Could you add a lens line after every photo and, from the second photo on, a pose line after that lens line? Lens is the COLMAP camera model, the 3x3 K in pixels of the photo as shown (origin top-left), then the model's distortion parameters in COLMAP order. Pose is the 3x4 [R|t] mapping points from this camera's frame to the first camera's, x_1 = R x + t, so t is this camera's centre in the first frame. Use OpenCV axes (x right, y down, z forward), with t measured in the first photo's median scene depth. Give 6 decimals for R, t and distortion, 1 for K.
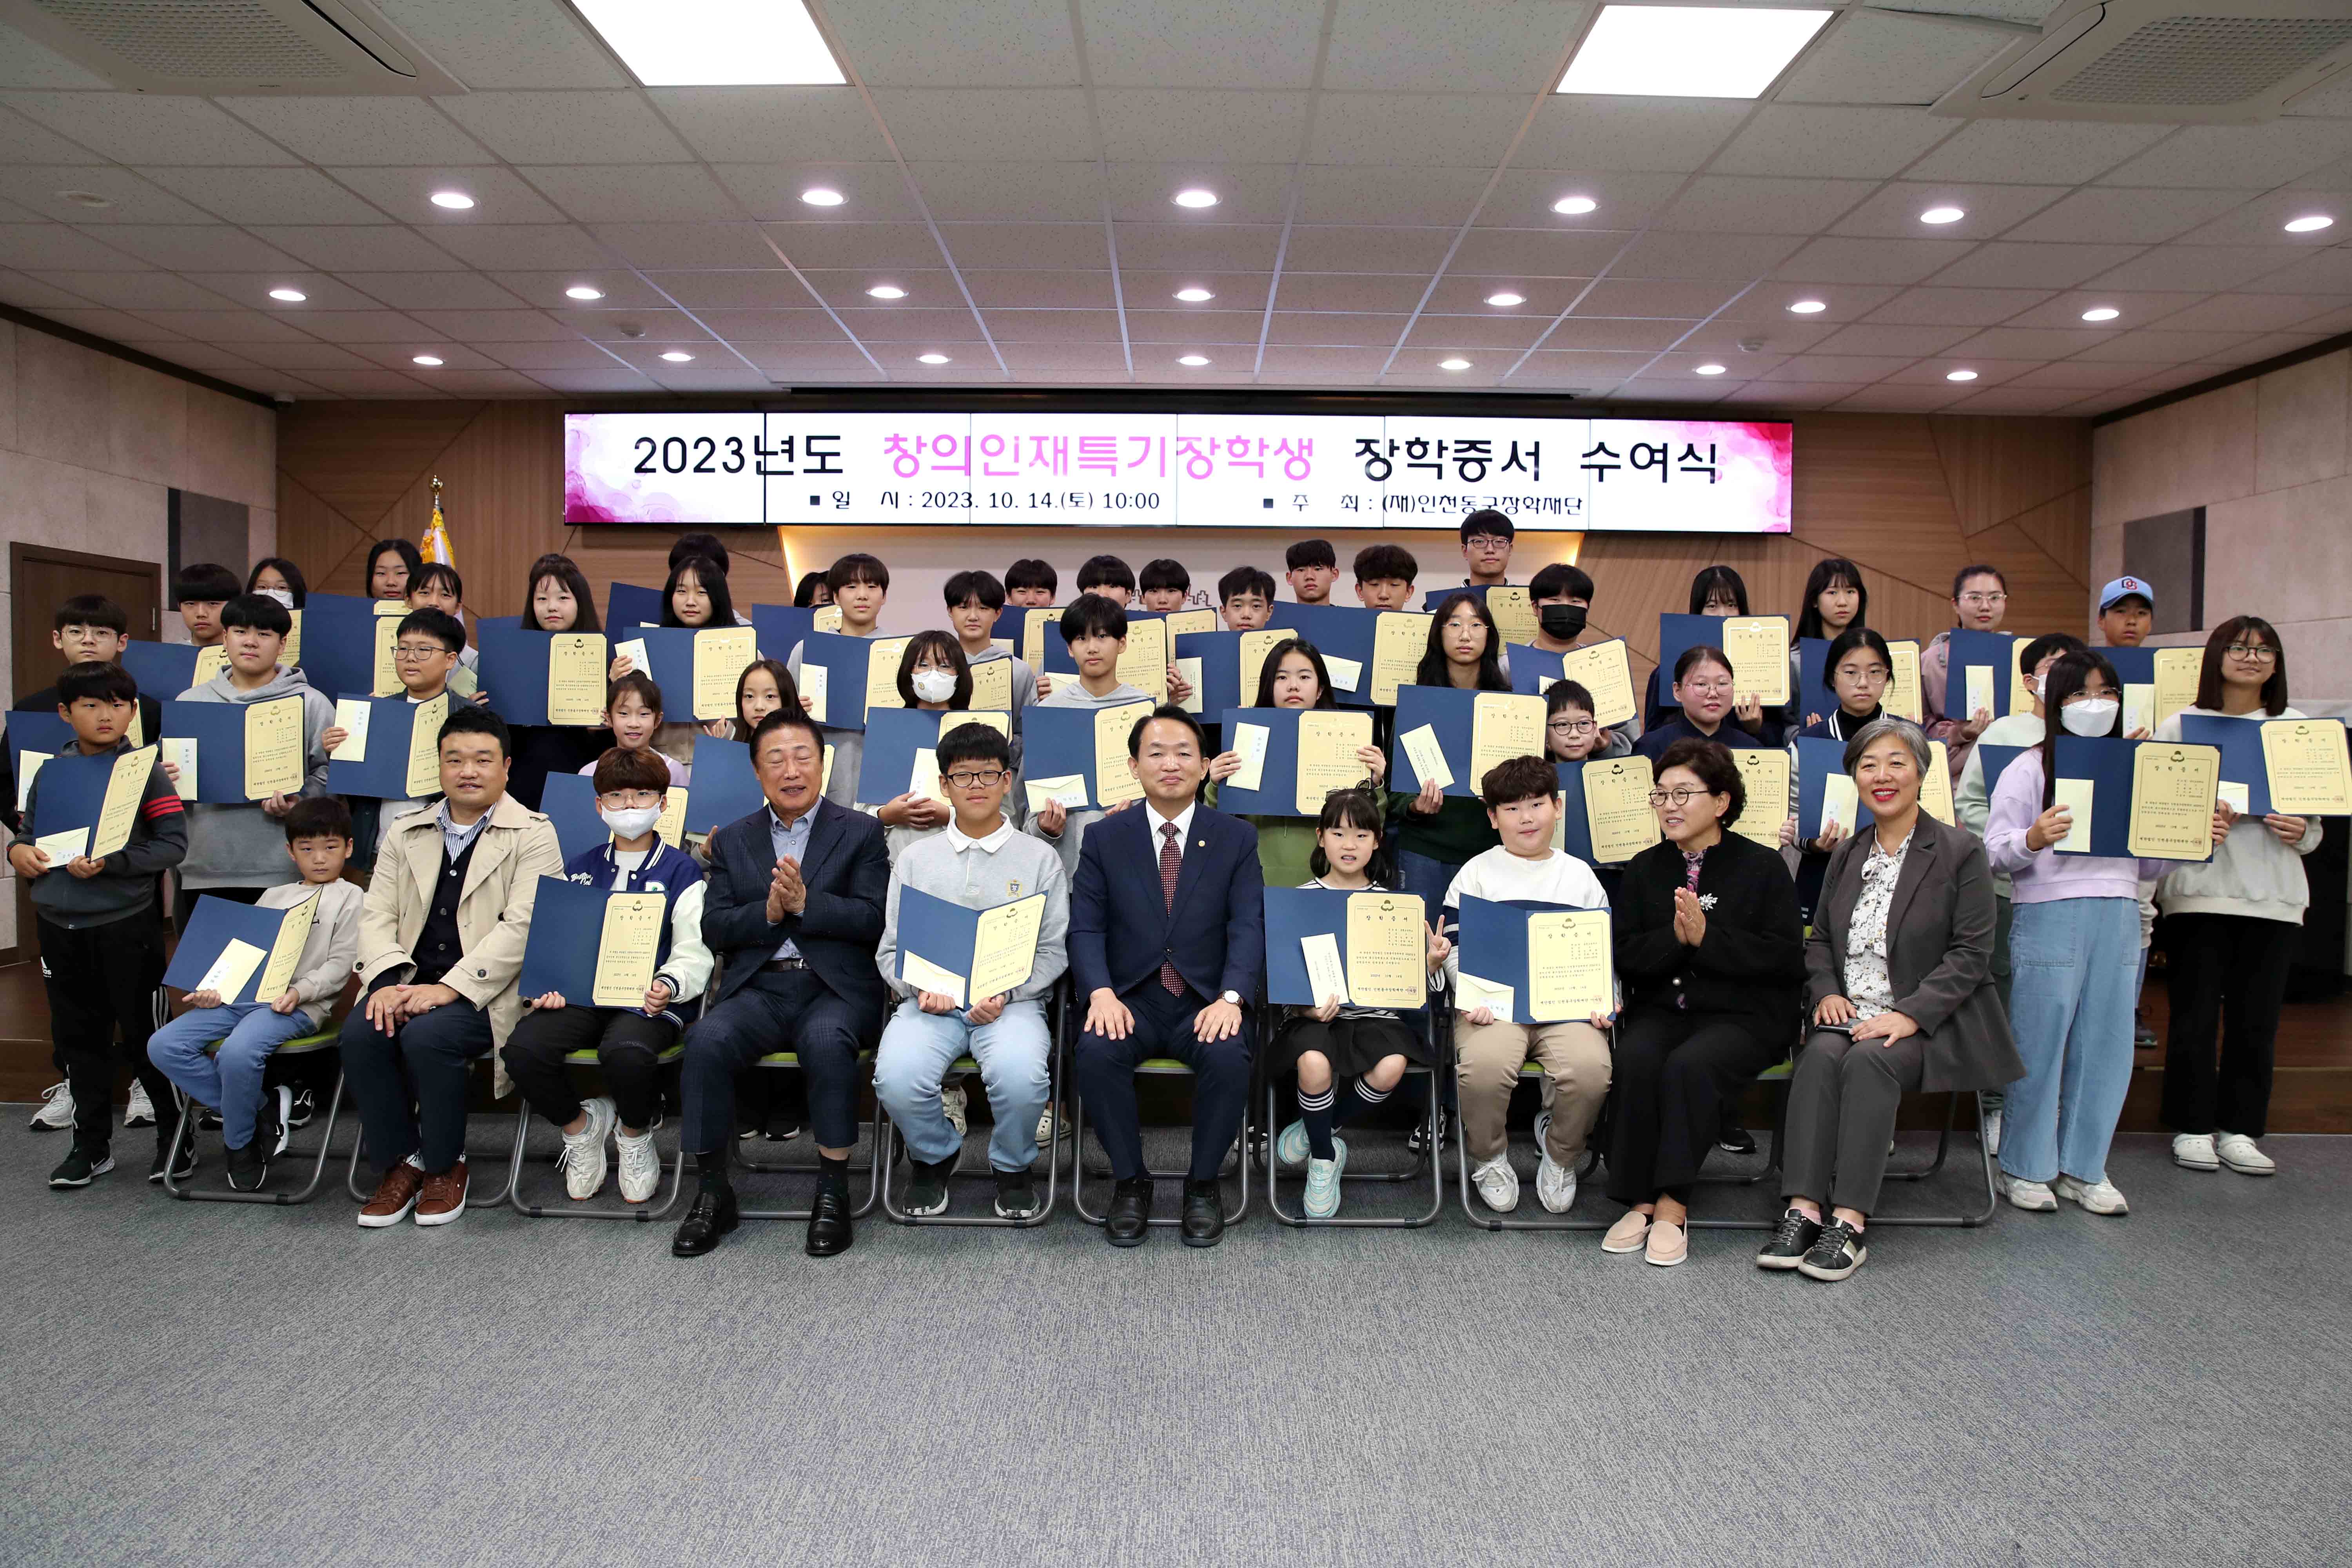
lens RADIAL K [[1686.0, 0, 1190.1], [0, 1686.0, 782.8], [0, 0, 1]] dist [-0.116822, 0.097965]
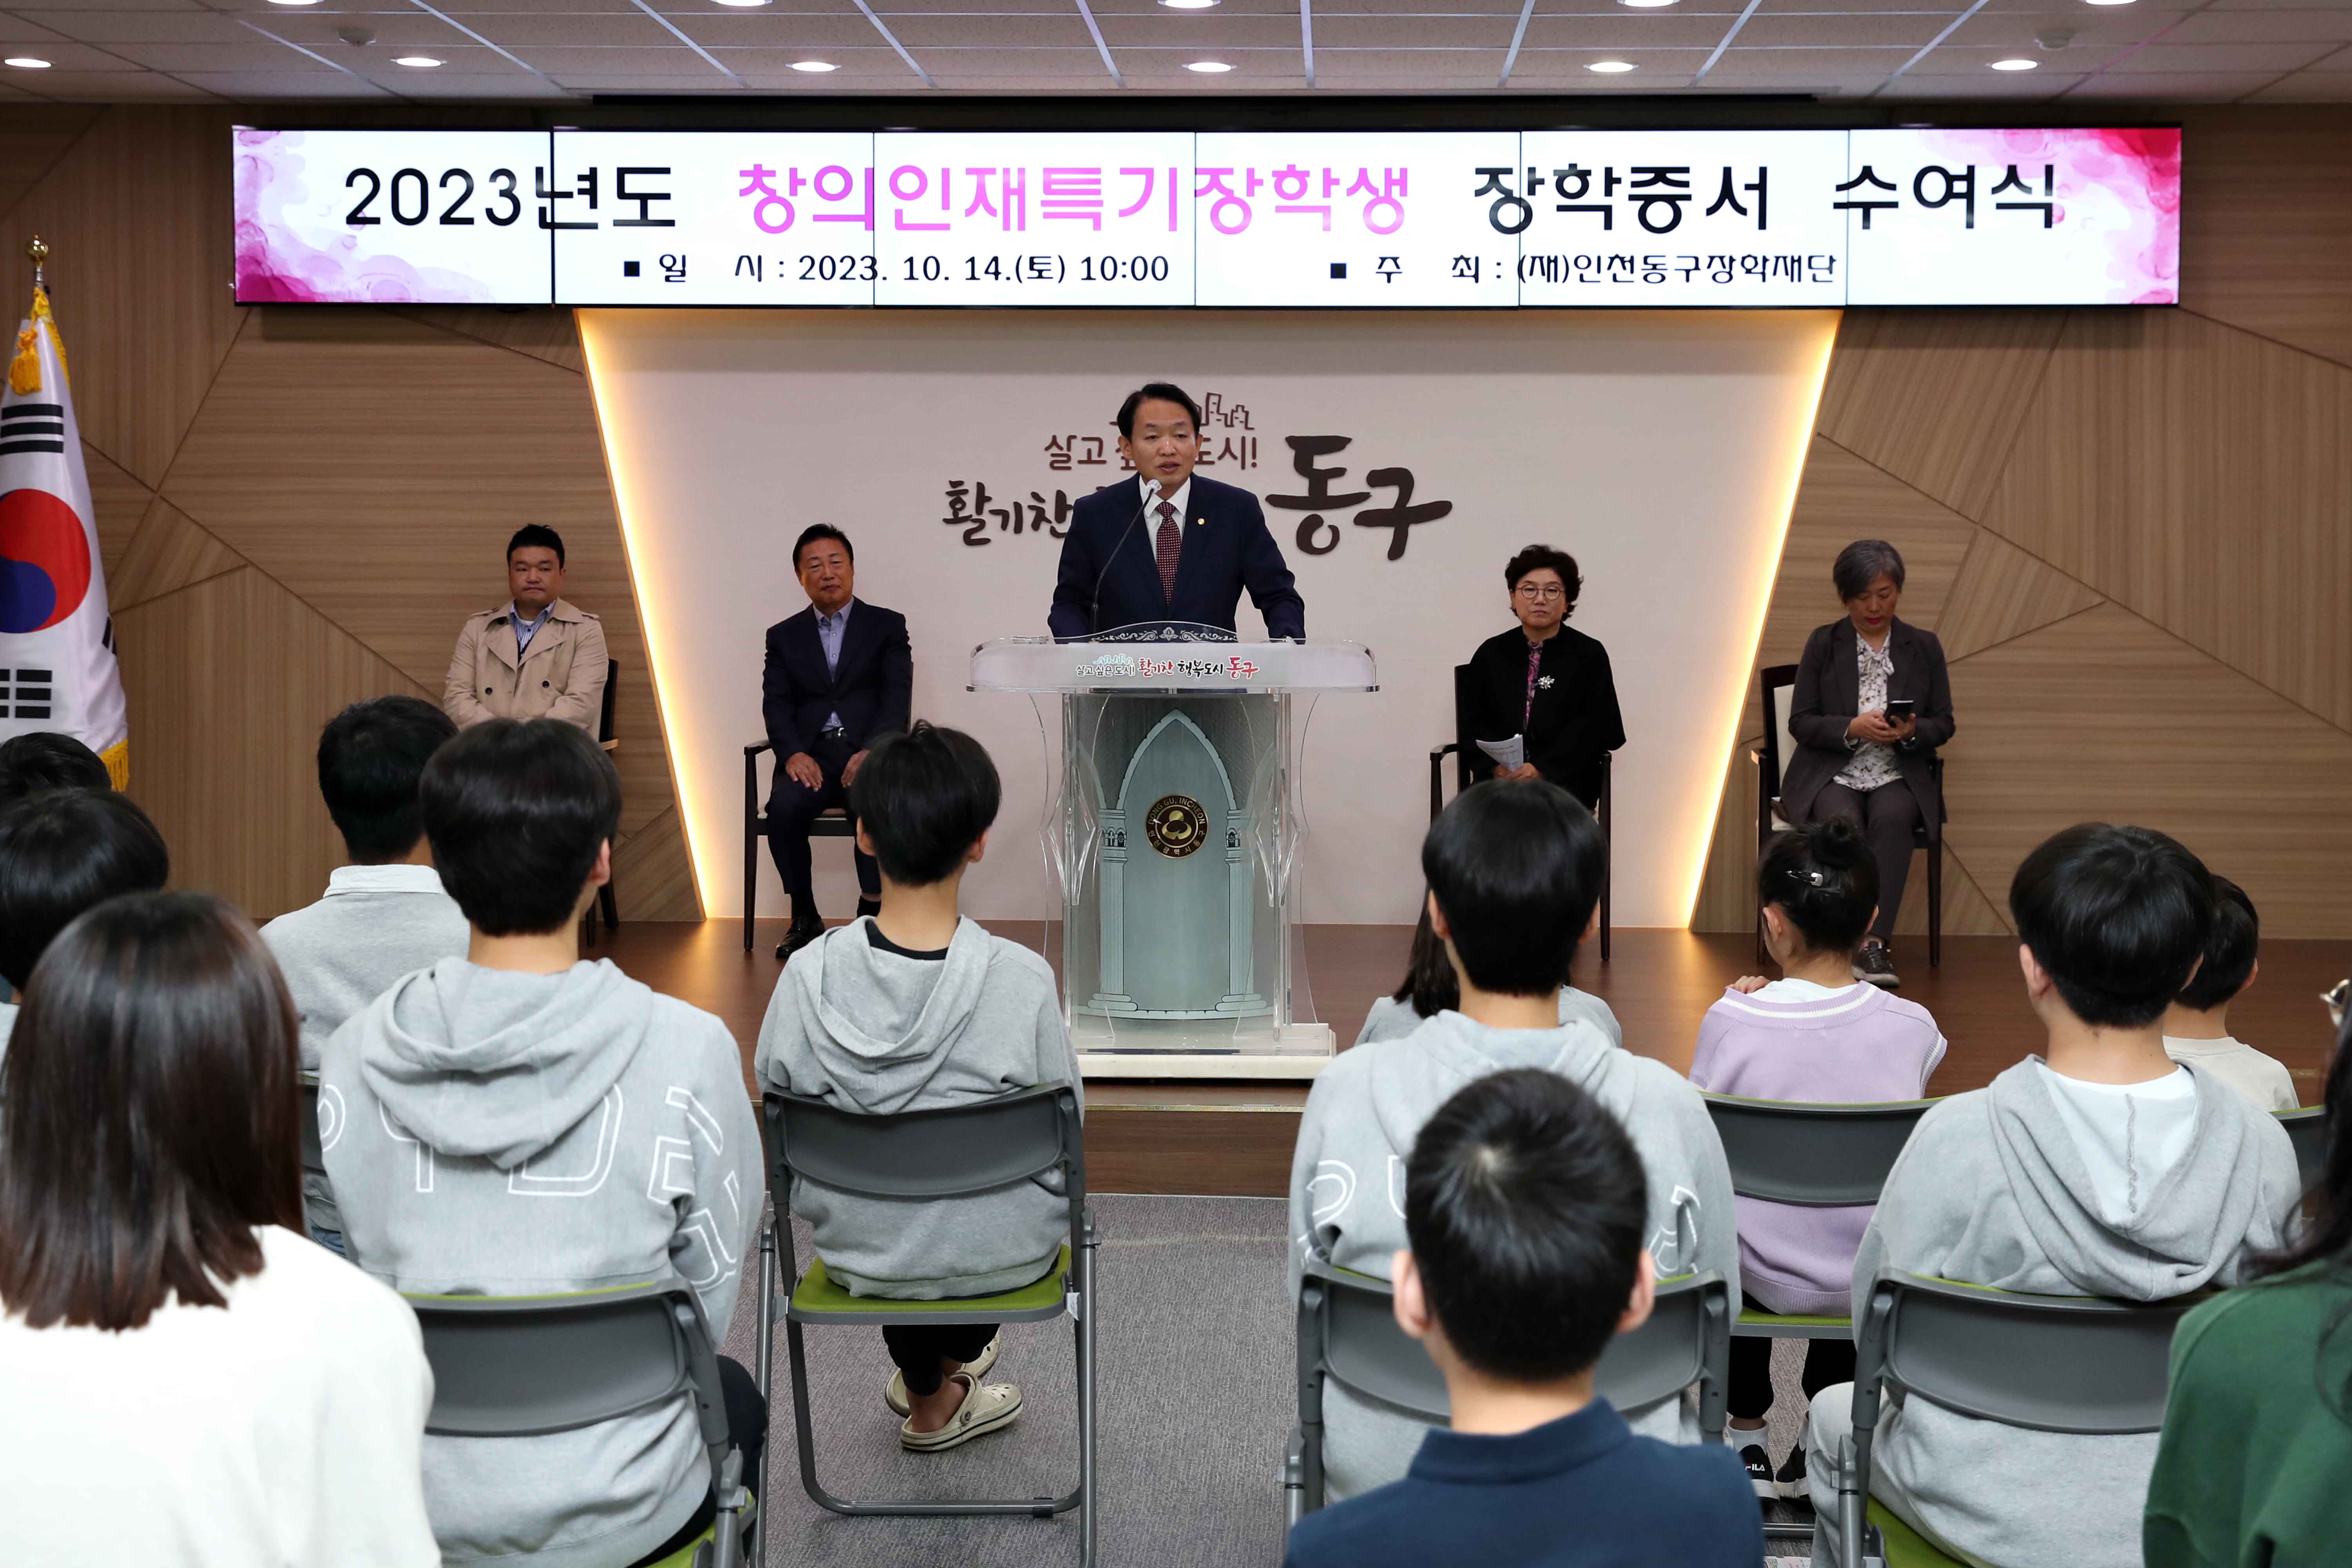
lens RADIAL K [[3357.1, 0, 1221.2], [0, 3357.1, 634.5], [0, 0, 1]] dist [0.036804, 0.115995]
pose [[0.999252, -0.003803, -0.038487, 0.050761], [0.003357, 0.999926, -0.011653, -0.012915], [0.038528, 0.011515, 0.999191, -0.279275]]
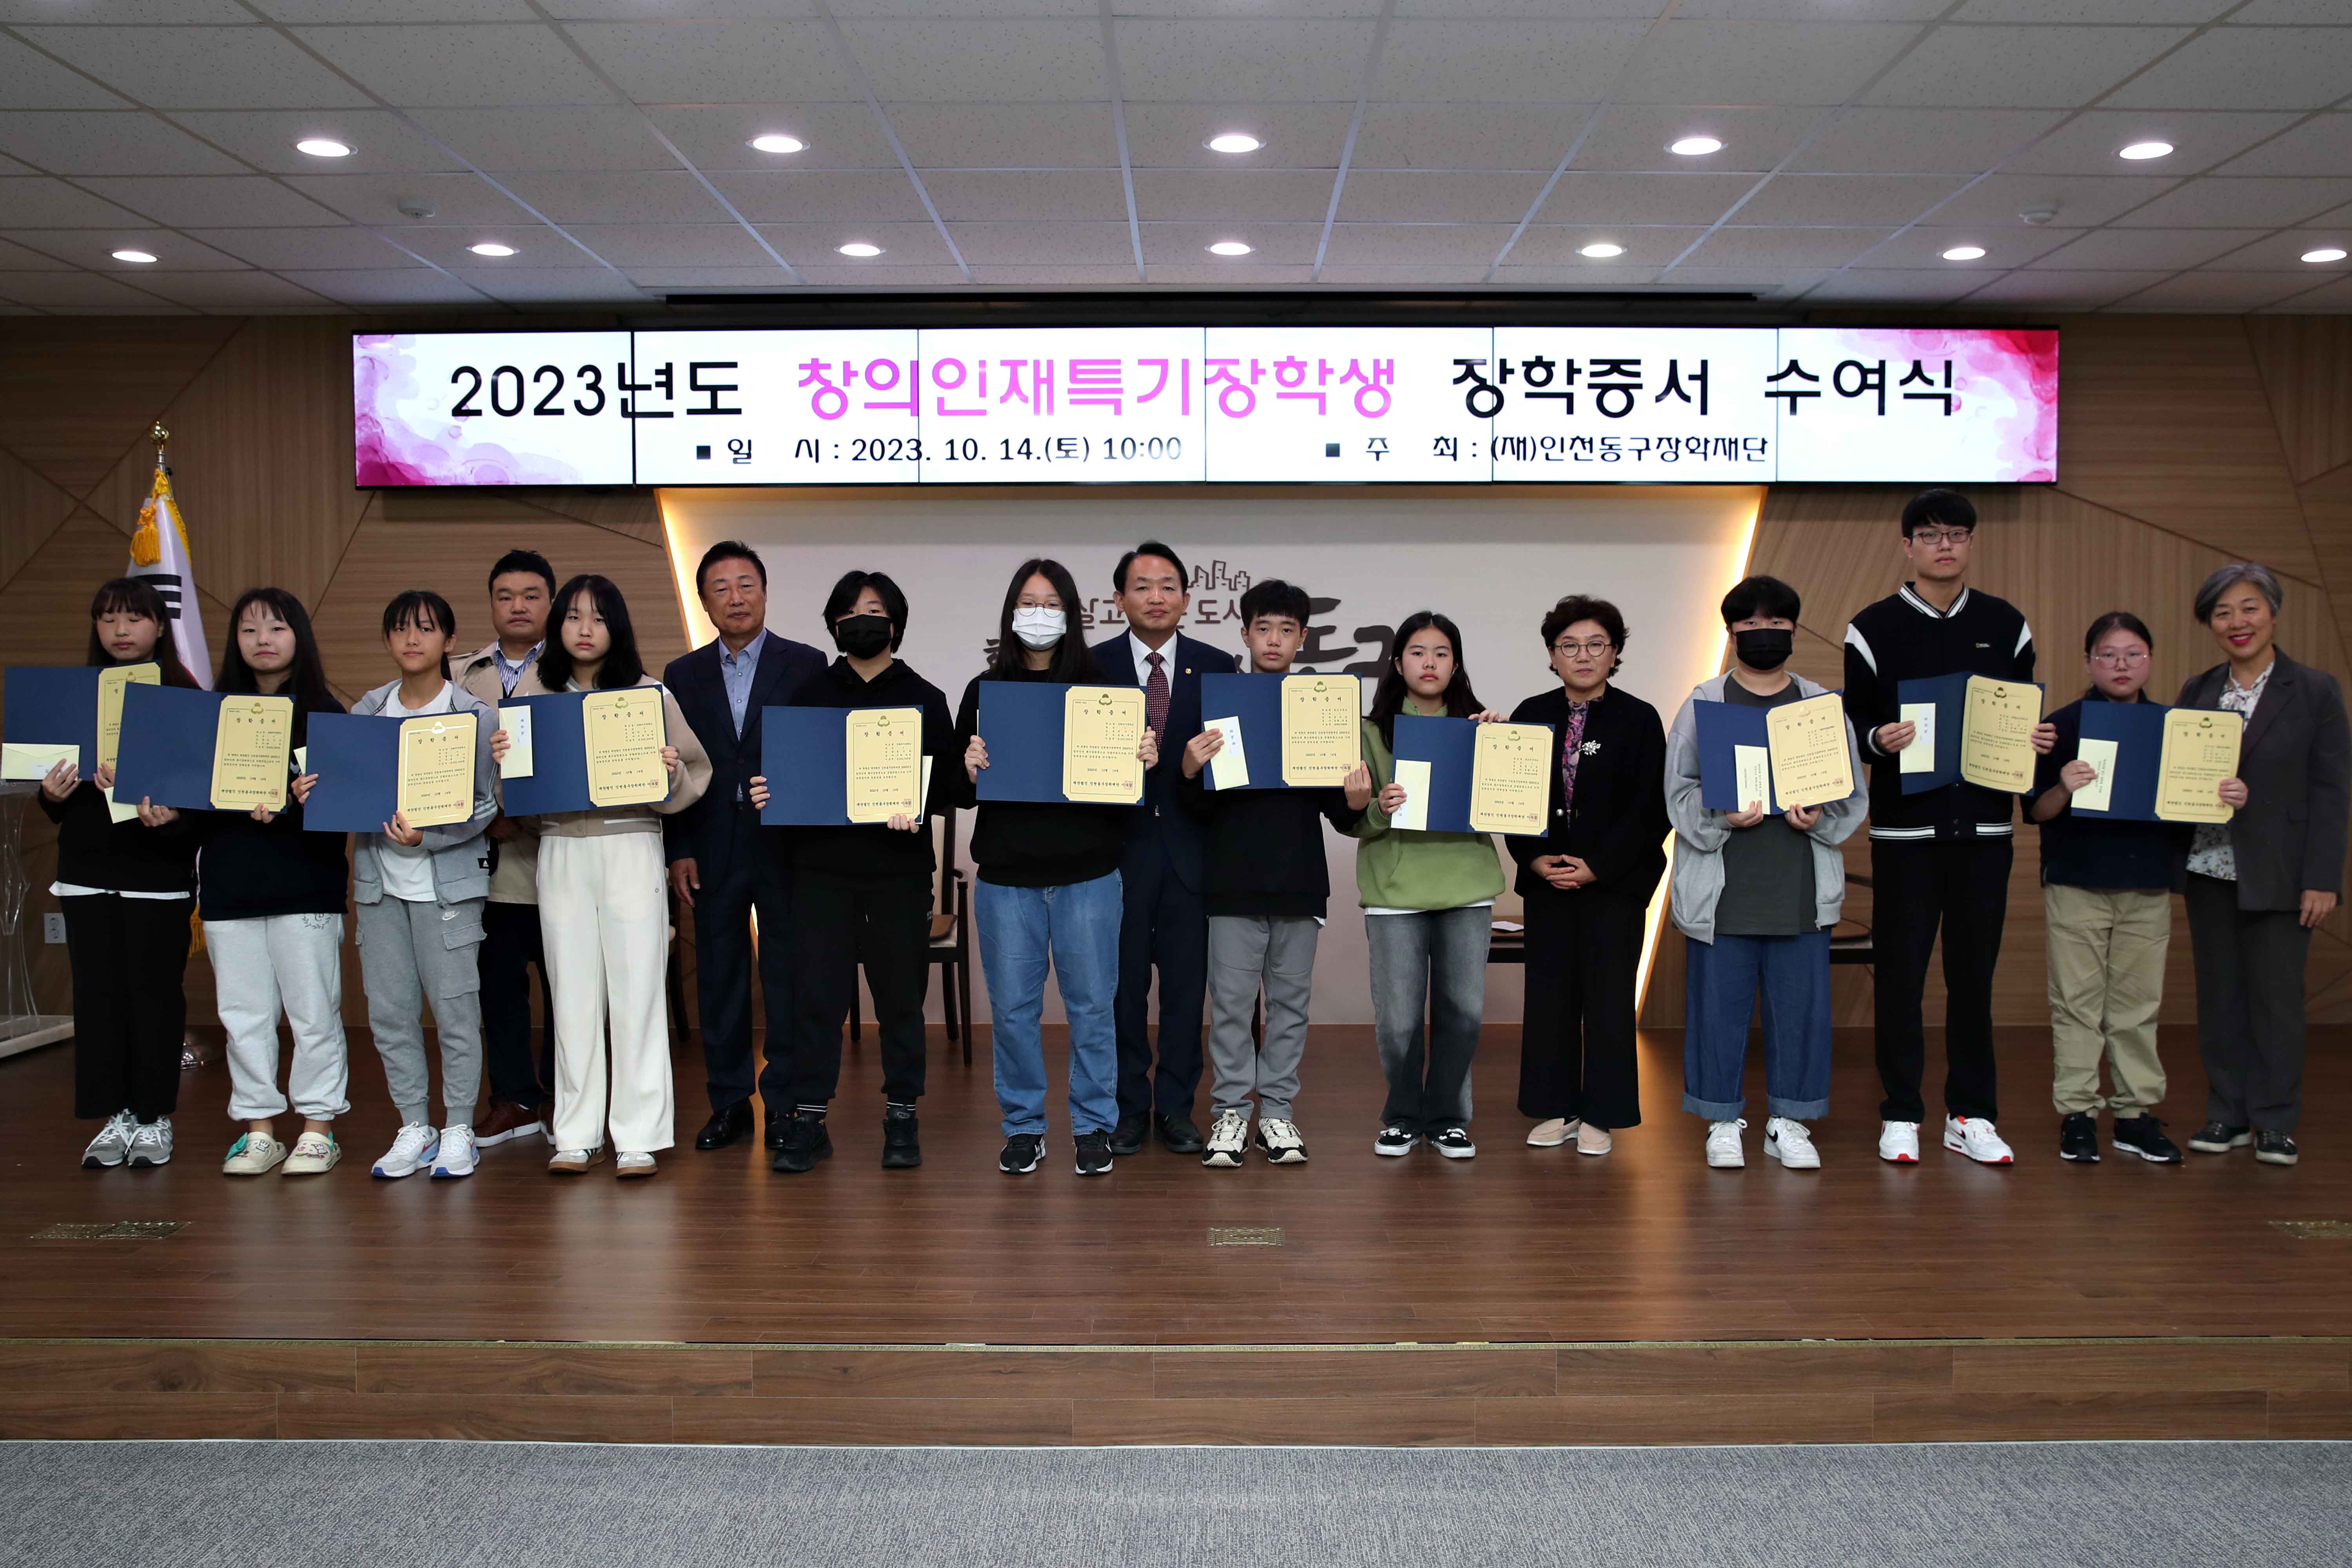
lens RADIAL K [[1945.4, 0, 1215.1], [0, 1945.4, 780.3], [0, 0, 1]] dist [-0.094807, 0.108164]
pose [[0.999931, -0.011270, 0.003257, -0.008253], [0.011249, 0.999916, 0.006410, -0.030545], [-0.003329, -0.006373, 0.999974, 0.167345]]
